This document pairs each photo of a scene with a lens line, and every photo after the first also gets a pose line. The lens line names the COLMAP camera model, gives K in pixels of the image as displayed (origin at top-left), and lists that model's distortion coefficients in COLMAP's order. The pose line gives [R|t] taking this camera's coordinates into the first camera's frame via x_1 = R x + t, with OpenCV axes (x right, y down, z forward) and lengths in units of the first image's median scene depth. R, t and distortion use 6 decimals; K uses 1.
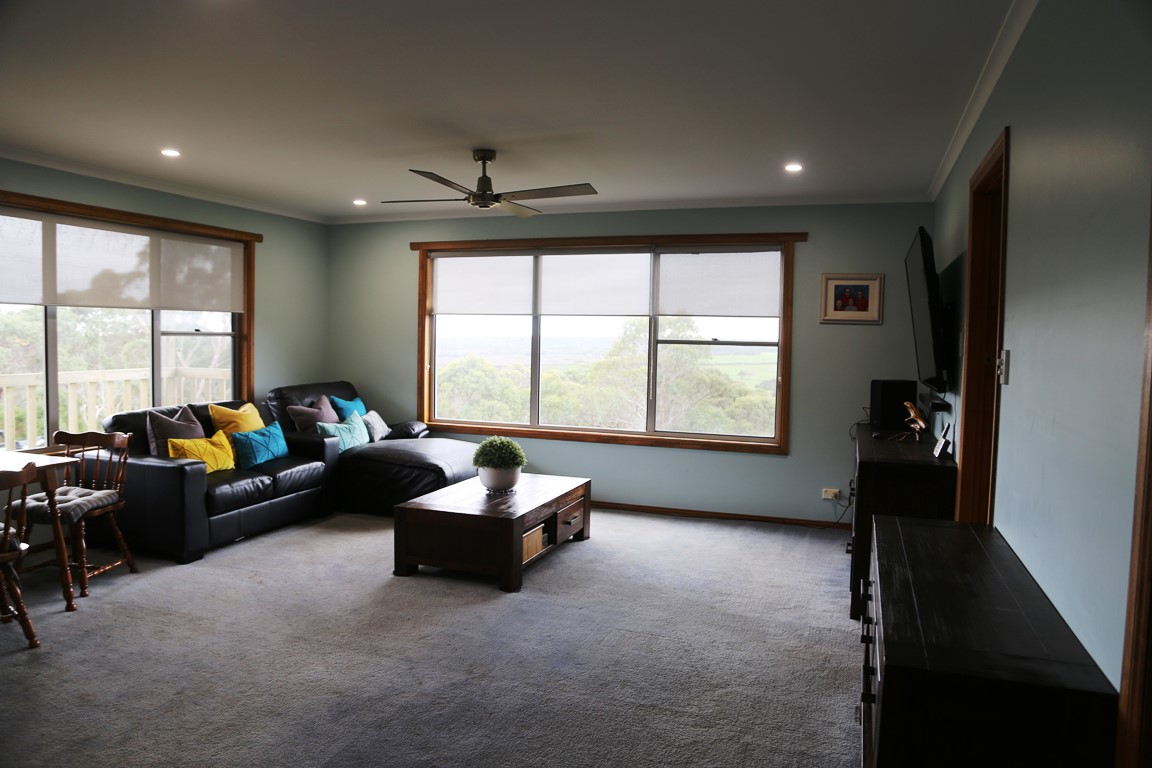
lens RADIAL K [[791.1, 0, 576.6], [0, 791.1, 385.6], [0, 0, 1]] dist [-0.104482, 0.061750]
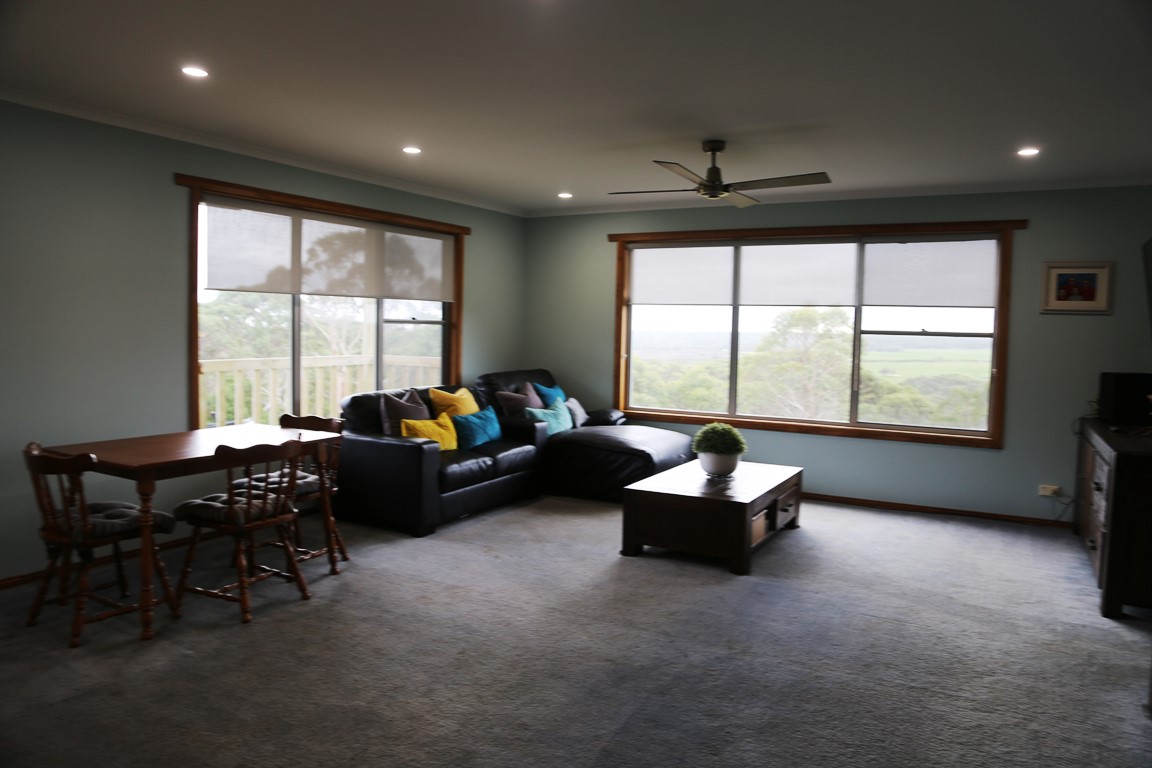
lens RADIAL K [[791.1, 0, 580.1], [0, 791.1, 382.7], [0, 0, 1]] dist [-0.104482, 0.061750]
pose [[0.987190, 0.013530, -0.158977, -0.117927], [-0.013136, 0.999907, 0.003528, 0.011626], [0.159010, -0.001394, 0.987276, -0.031207]]
